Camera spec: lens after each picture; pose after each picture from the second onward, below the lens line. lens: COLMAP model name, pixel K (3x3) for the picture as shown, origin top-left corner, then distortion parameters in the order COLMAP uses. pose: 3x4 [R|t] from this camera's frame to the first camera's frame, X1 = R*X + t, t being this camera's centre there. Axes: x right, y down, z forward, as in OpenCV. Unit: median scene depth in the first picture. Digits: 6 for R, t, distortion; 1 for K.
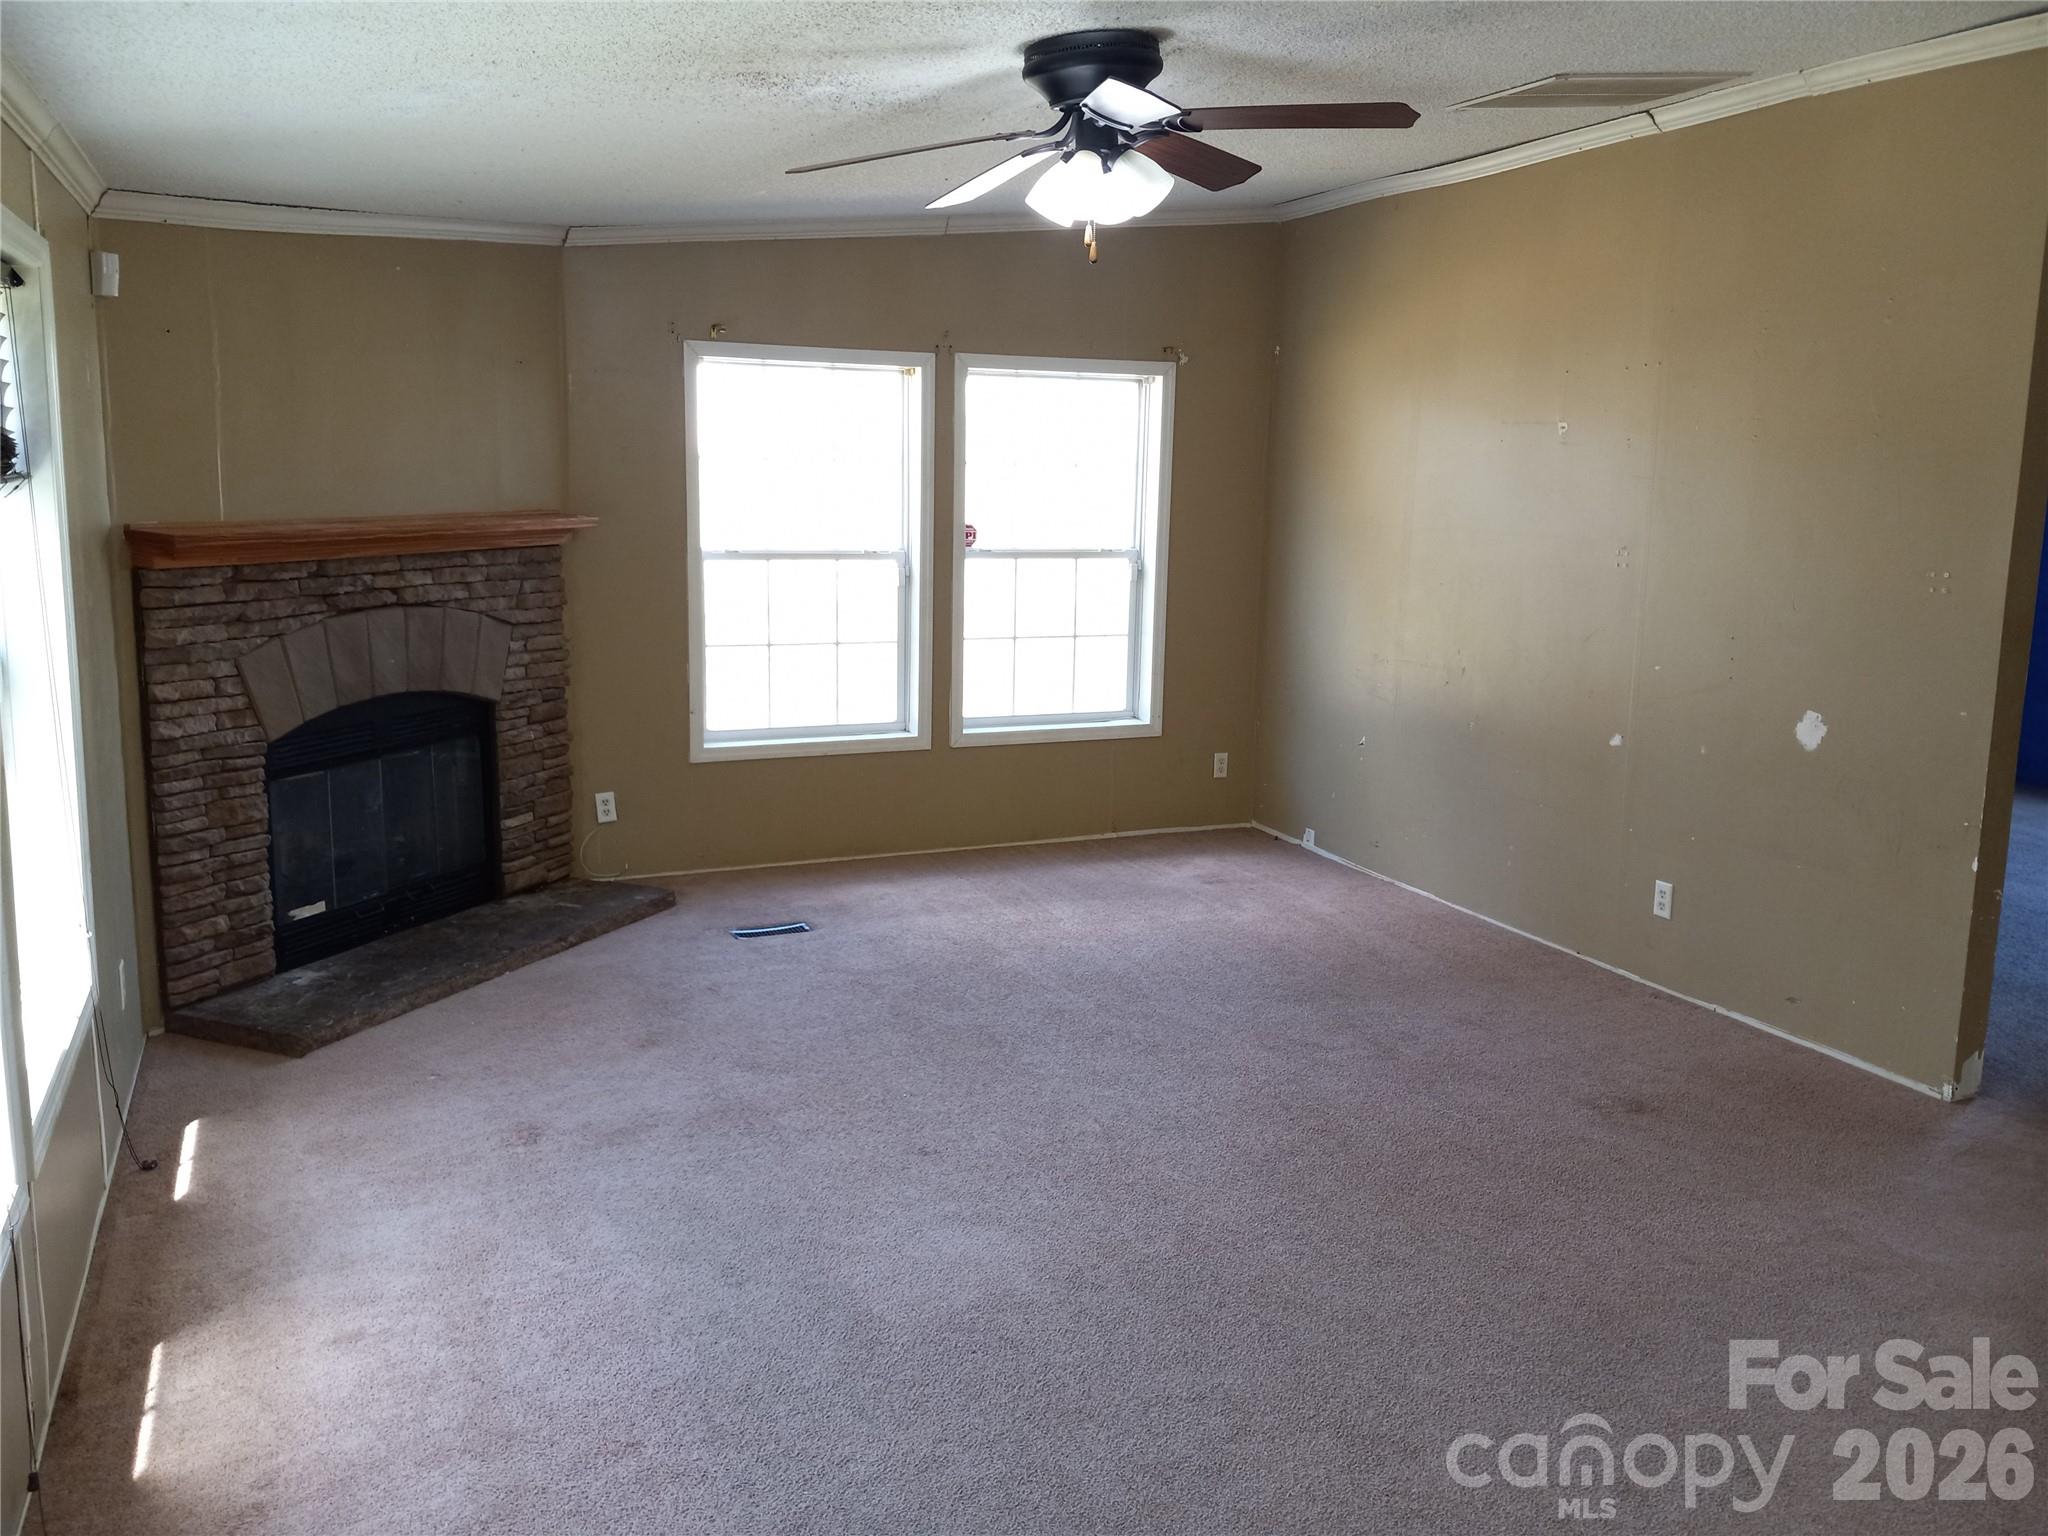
lens RADIAL K [[1643.3, 0, 1023.1], [0, 1643.3, 724.7], [0, 0, 1]] dist [0.079087, -0.169968]
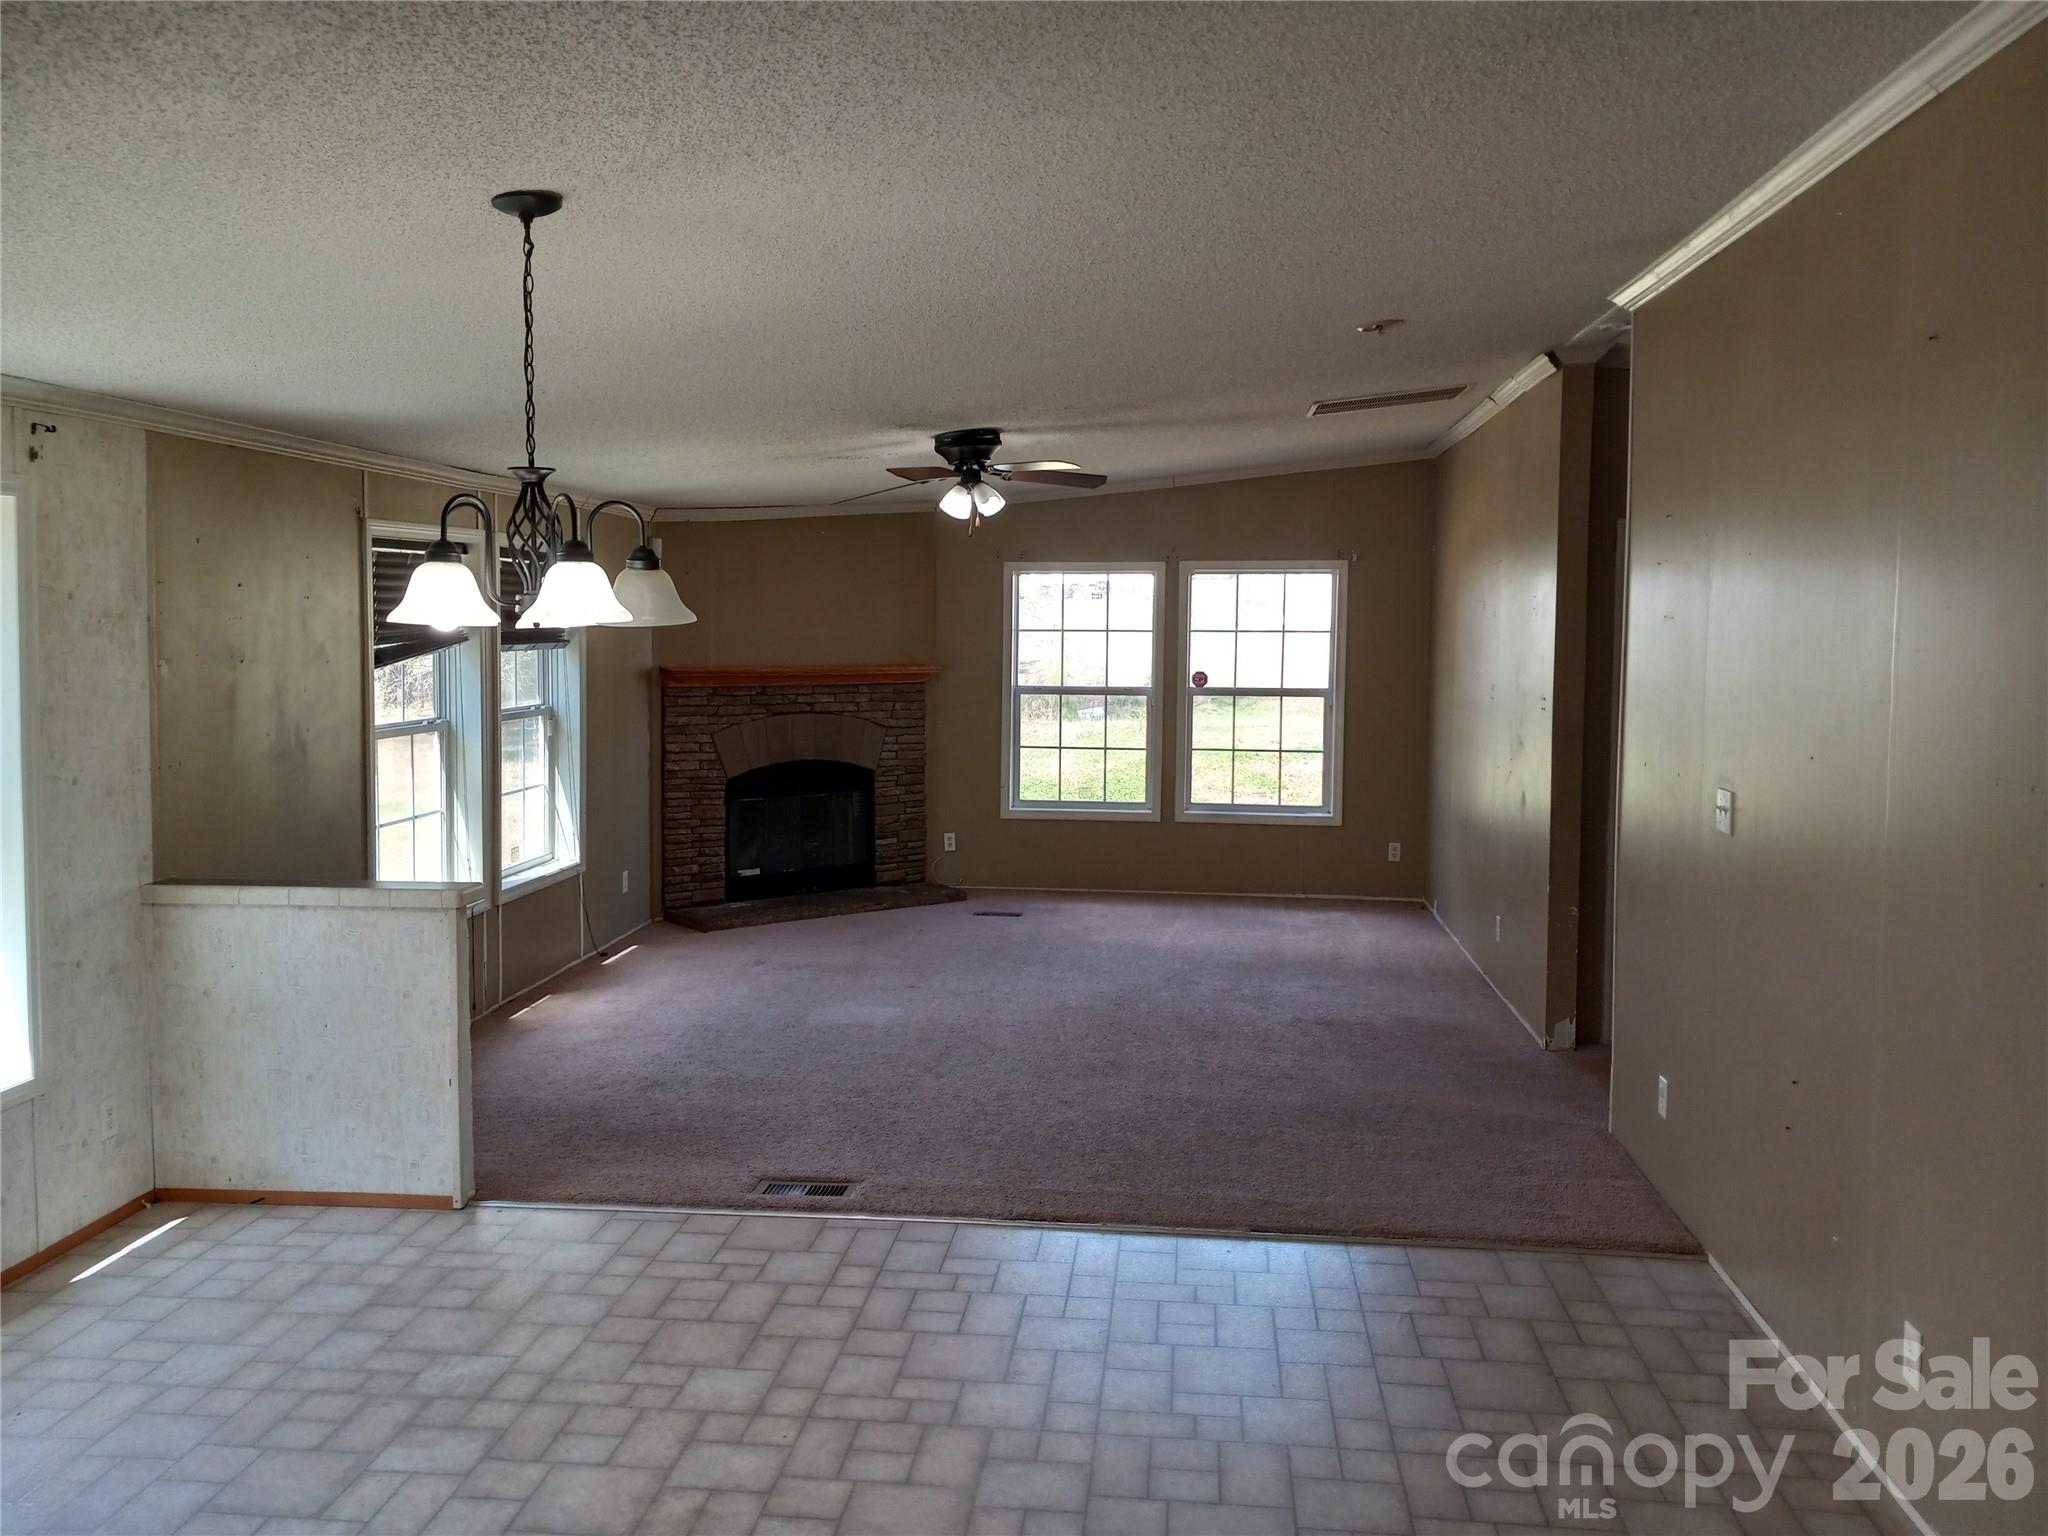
lens RADIAL K [[1602.1, 0, 1049.9], [0, 1602.1, 719.1], [0, 0, 1]] dist [0.077744, -0.100624]
pose [[0.877753, 0.019232, -0.478728, 0.752312], [-0.070028, 0.993613, -0.088482, 0.079136], [0.473969, 0.111189, 0.873493, -0.456919]]
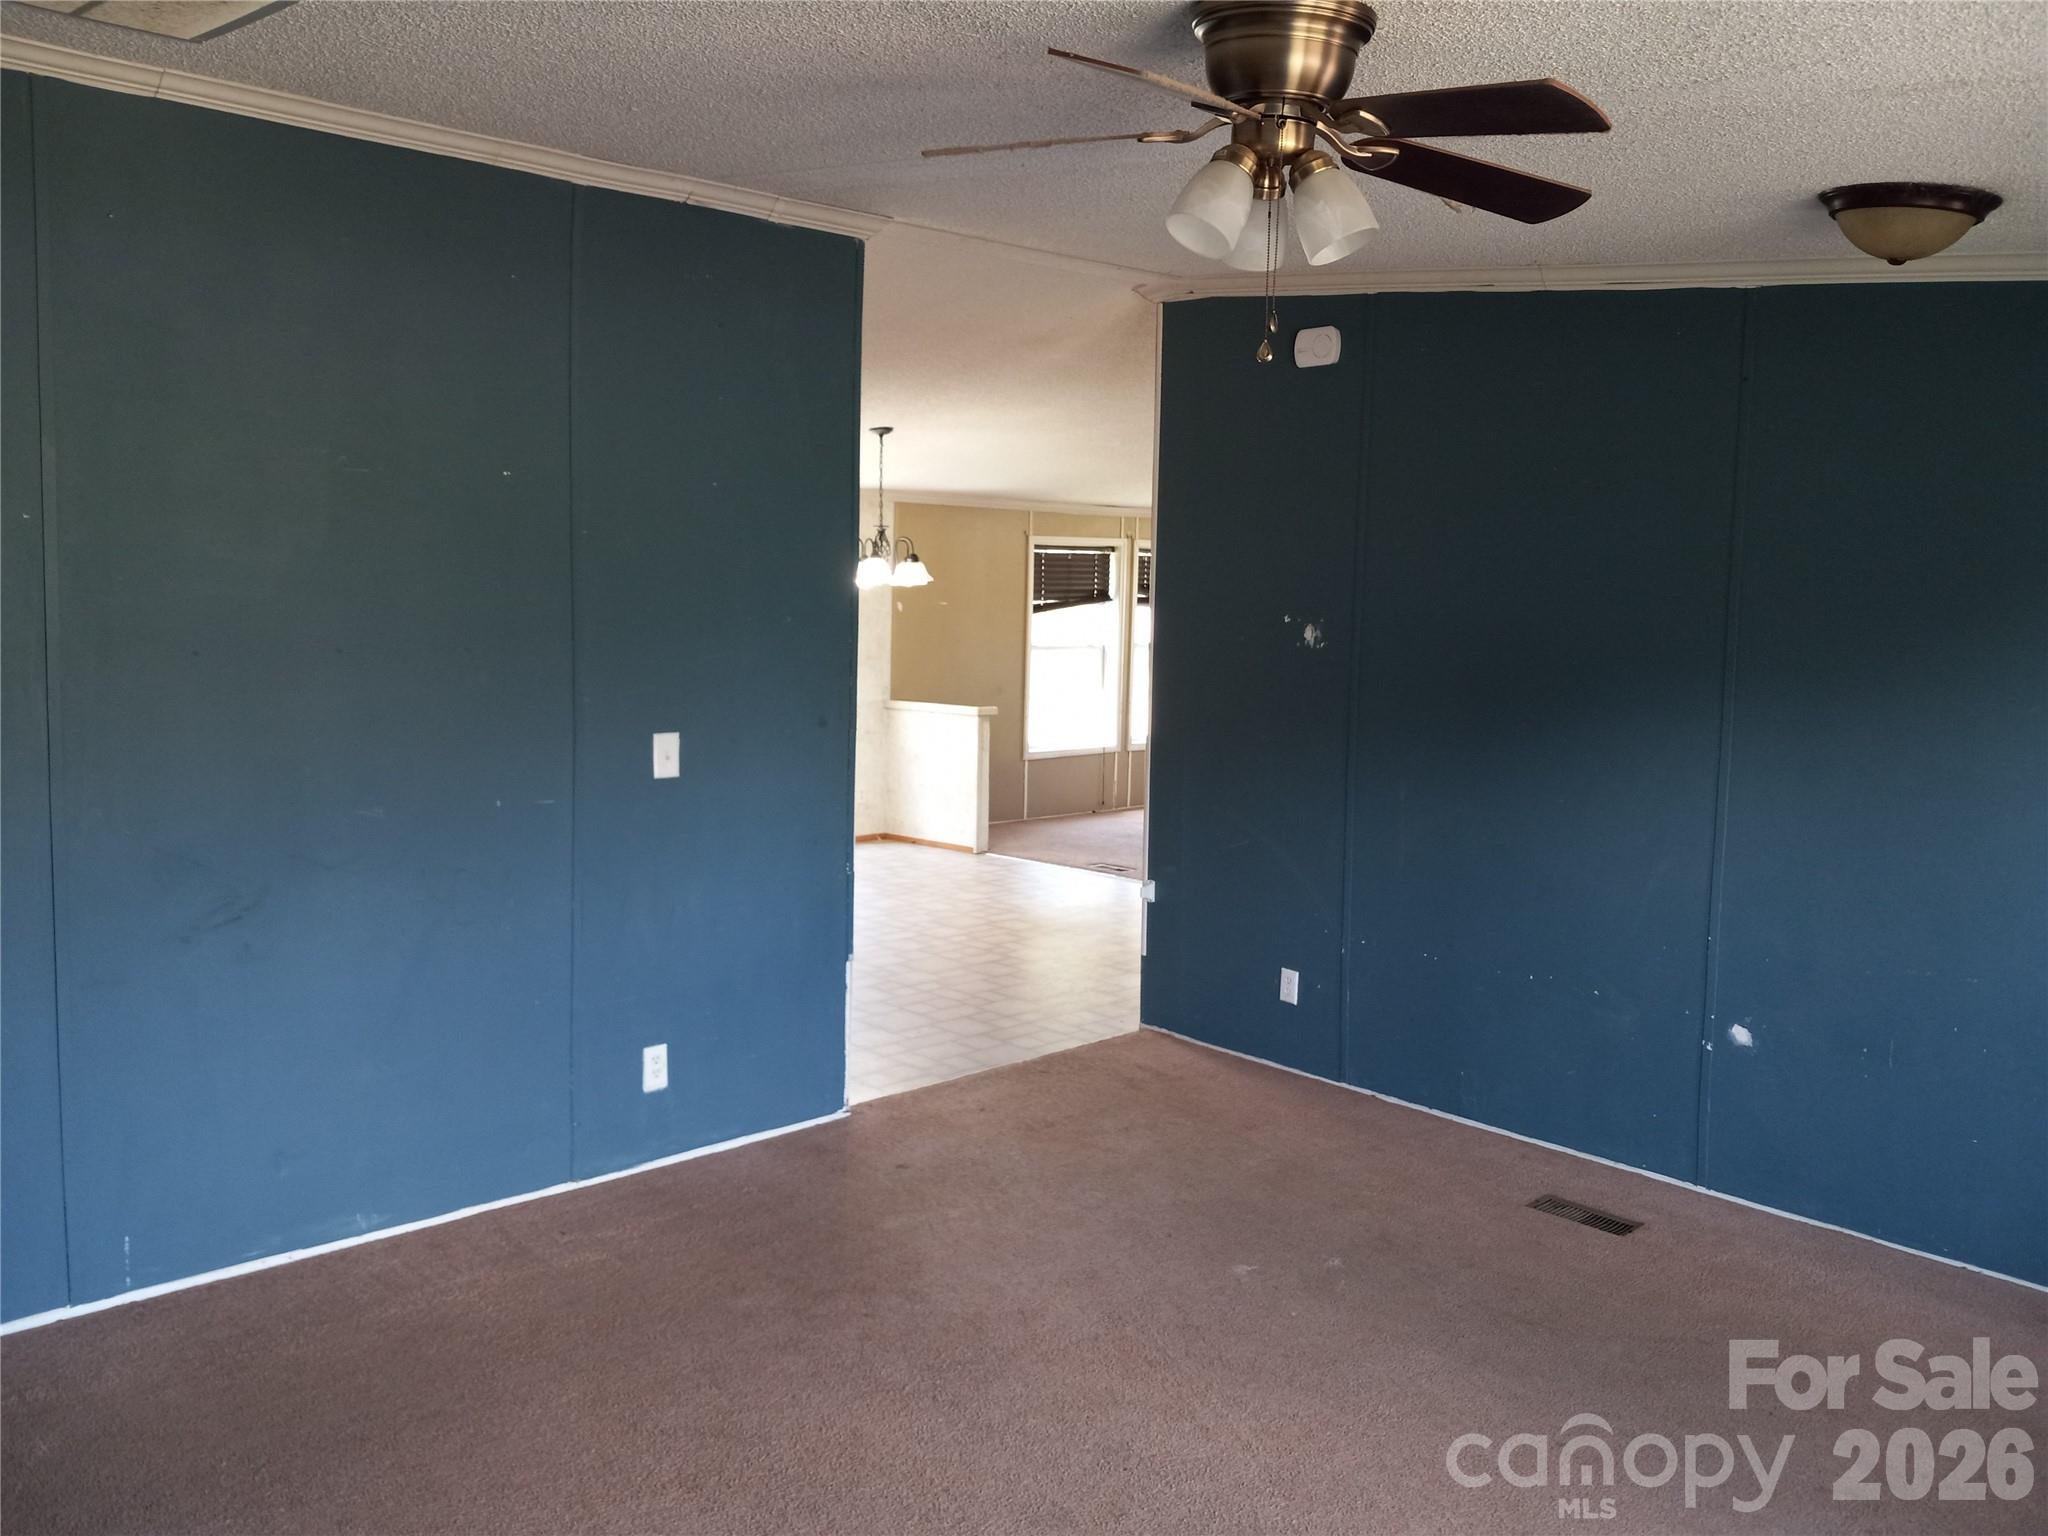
lens RADIAL K [[1643.3, 0, 1023.1], [0, 1643.3, 724.7], [0, 0, 1]] dist [0.079087, -0.169968]
pose [[0.336652, 0.061046, -0.939648, 1.935483], [-0.160384, 0.987032, 0.006663, 0.114644], [0.927870, 0.148461, 0.342077, -0.450222]]
